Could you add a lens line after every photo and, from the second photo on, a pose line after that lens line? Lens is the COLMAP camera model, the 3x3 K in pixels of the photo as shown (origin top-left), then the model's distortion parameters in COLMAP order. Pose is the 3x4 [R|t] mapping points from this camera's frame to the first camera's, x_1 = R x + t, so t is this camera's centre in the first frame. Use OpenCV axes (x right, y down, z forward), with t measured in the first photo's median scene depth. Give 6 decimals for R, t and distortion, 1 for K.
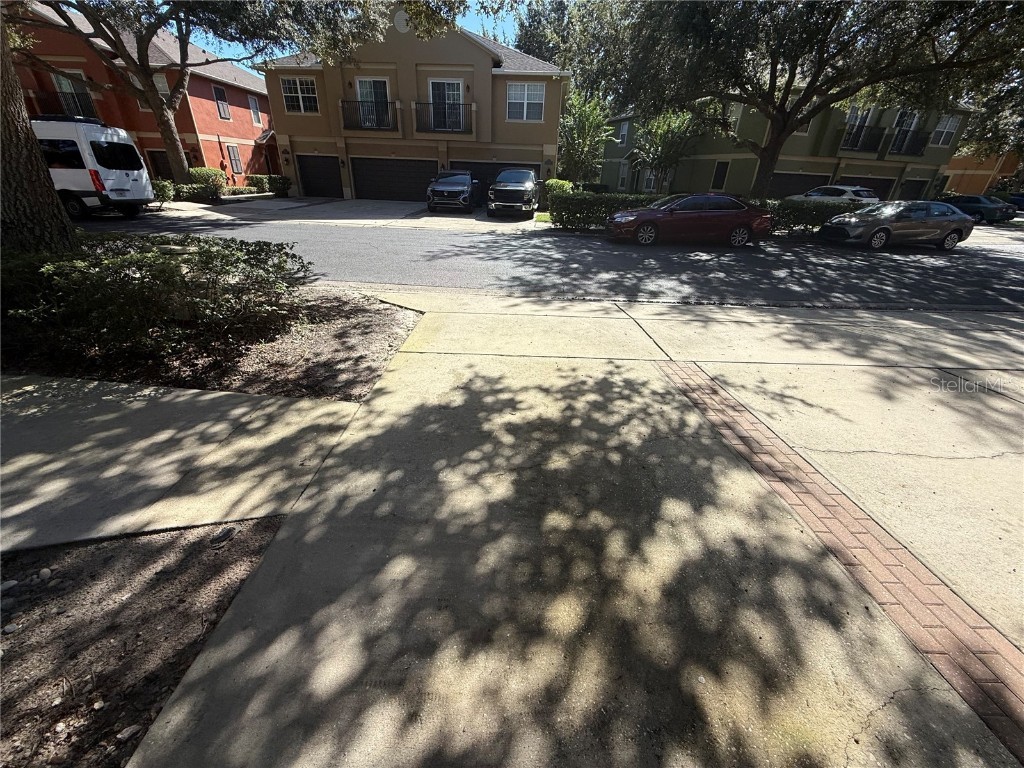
lens RADIAL K [[408.3, 0, 512.0], [0, 408.3, 384.0], [0, 0, 1]] dist [-0.045492, -0.000044]
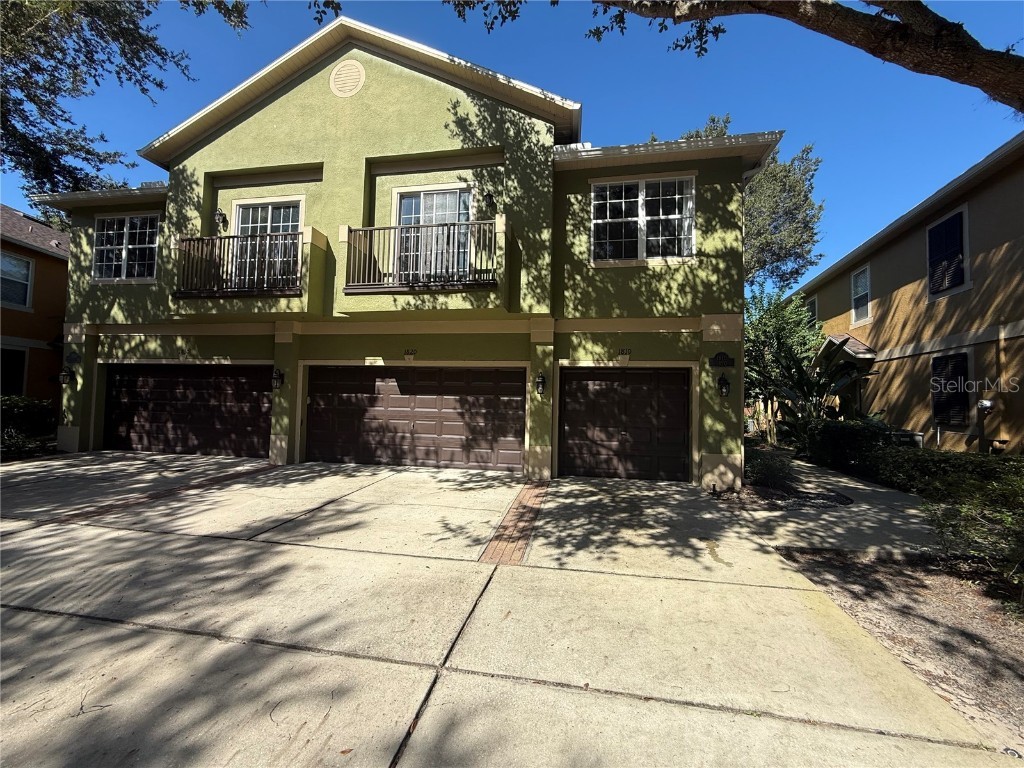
lens RADIAL K [[407.7, 0, 512.0], [0, 407.7, 384.0], [0, 0, 1]] dist [-0.000800, -0.000023]
pose [[-0.978059, -0.039209, 0.204604, 0.210521], [0.049636, 0.909986, 0.411657, -1.024462], [-0.202327, 0.412781, -0.888074, 2.051936]]
